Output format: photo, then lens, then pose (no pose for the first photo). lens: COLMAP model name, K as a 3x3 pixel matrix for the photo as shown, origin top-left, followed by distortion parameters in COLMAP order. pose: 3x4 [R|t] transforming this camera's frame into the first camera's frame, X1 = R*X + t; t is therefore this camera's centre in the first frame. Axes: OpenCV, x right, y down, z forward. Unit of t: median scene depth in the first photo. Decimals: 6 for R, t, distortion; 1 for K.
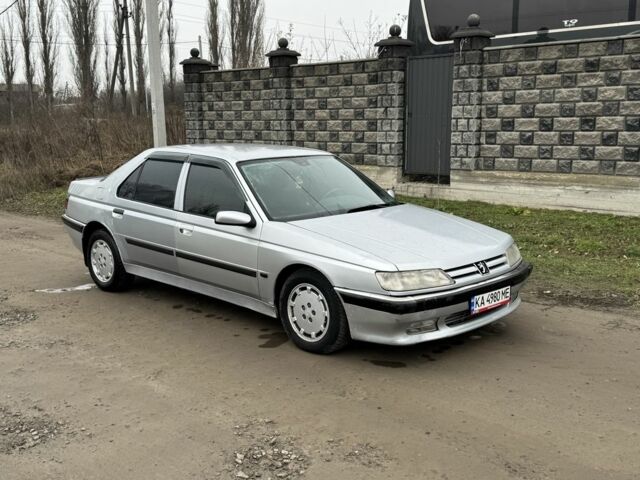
lens RADIAL K [[705.0, 0, 314.6], [0, 705.0, 242.0], [0, 0, 1]] dist [0.072919, 0.000000]
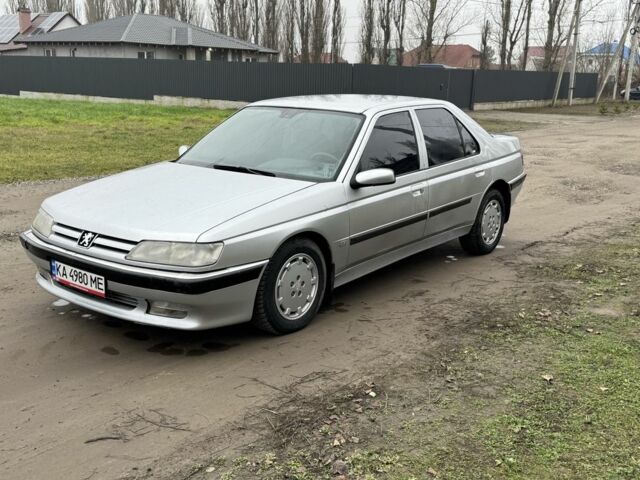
lens RADIAL K [[705.0, 0, 337.1], [0, 705.0, 246.6], [0, 0, 1]] dist [0.072919, 0.000000]
pose [[0.132860, 0.249432, -0.959235, 0.958266], [-0.203243, 0.954105, 0.219947, -0.175938], [0.970072, 0.165736, 0.177457, 1.015398]]
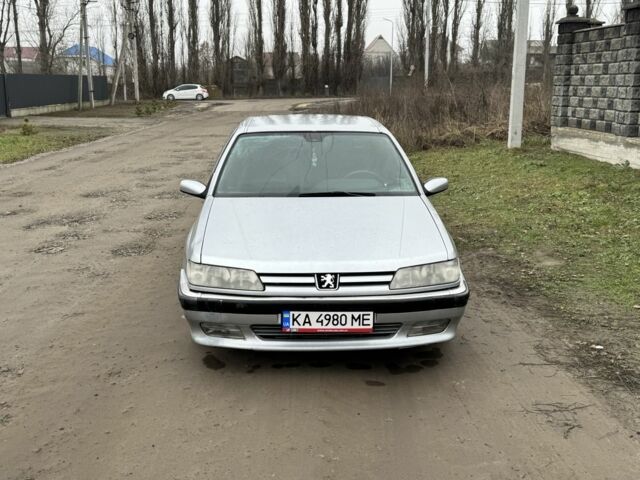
lens RADIAL K [[705.0, 0, 323.0], [0, 705.0, 223.0], [0, 0, 1]] dist [0.072919, 0.000000]
pose [[0.728117, 0.143838, -0.670191, 0.686409], [-0.125258, 0.989192, 0.076218, -0.081430], [0.673911, 0.028451, 0.738265, 0.352099]]
